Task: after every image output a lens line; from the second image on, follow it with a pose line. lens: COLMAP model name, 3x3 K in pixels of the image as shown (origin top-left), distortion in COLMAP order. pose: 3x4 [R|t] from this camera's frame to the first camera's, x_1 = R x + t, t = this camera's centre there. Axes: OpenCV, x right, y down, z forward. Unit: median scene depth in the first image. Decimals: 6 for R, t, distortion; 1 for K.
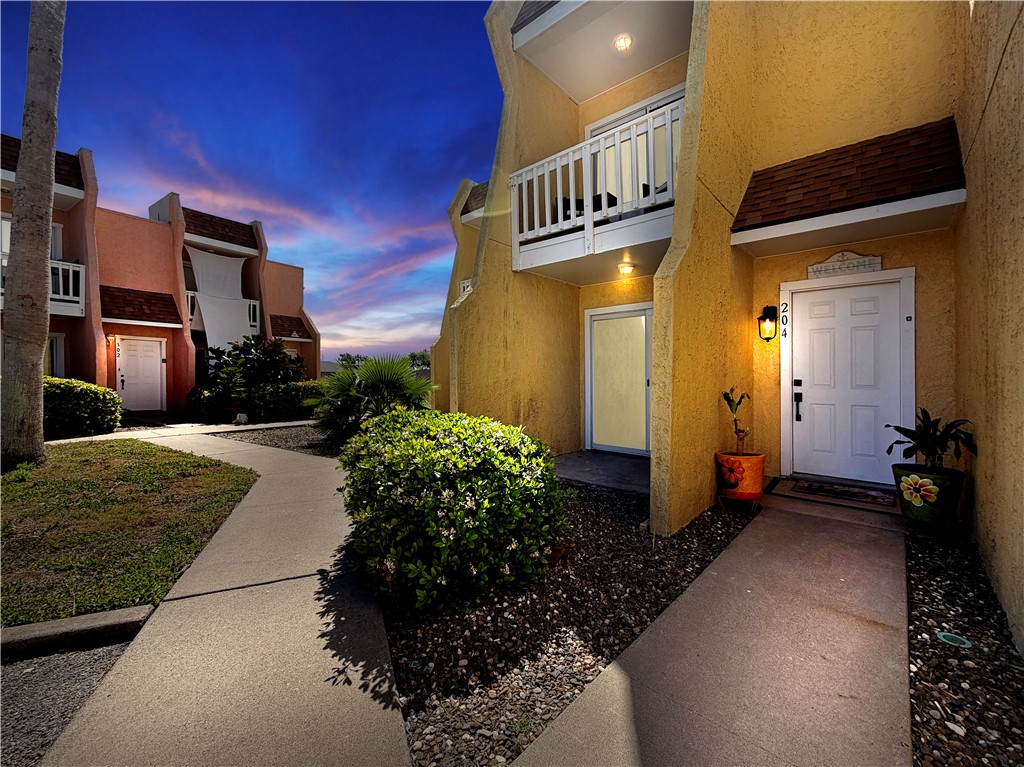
lens RADIAL K [[413.7, 0, 509.5], [0, 413.7, 371.6], [0, 0, 1]] dist [-0.000273, 0.000186]
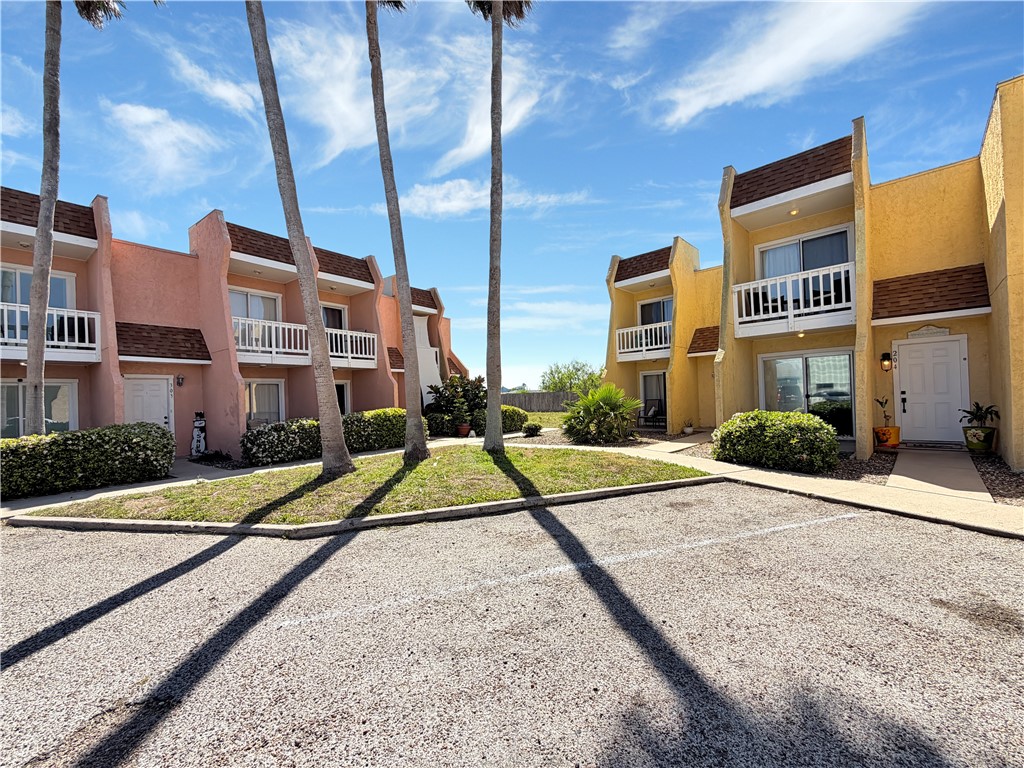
lens RADIAL K [[412.5, 0, 509.4], [0, 412.5, 394.0], [0, 0, 1]] dist [-0.003007, -0.000232]
pose [[0.998241, -0.042042, -0.041797, -1.089862], [0.042086, 0.999114, 0.000173, -0.045152], [0.041753, -0.001932, 0.999126, -1.015868]]
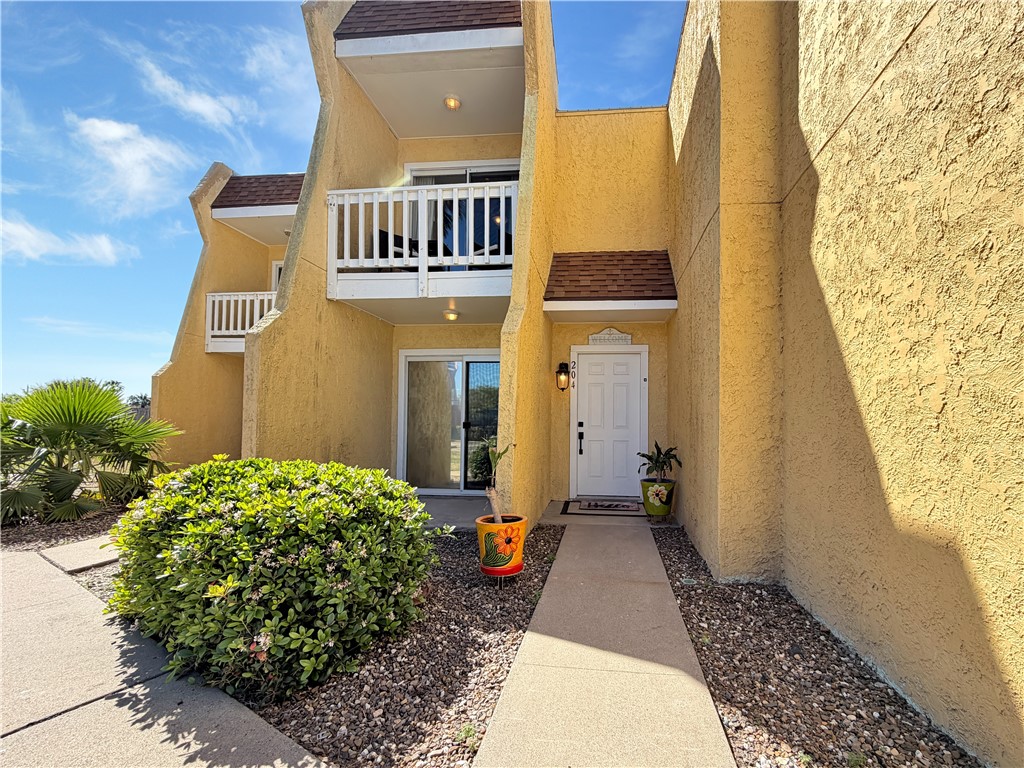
lens RADIAL K [[429.9, 0, 557.9], [0, 429.9, 400.1], [0, 0, 1]] dist [0.000480, -0.000045]
pose [[0.806274, 0.030048, 0.590779, -0.155834], [-0.010183, 0.999266, -0.036926, 0.002274], [-0.591455, 0.023756, 0.805988, -0.030682]]
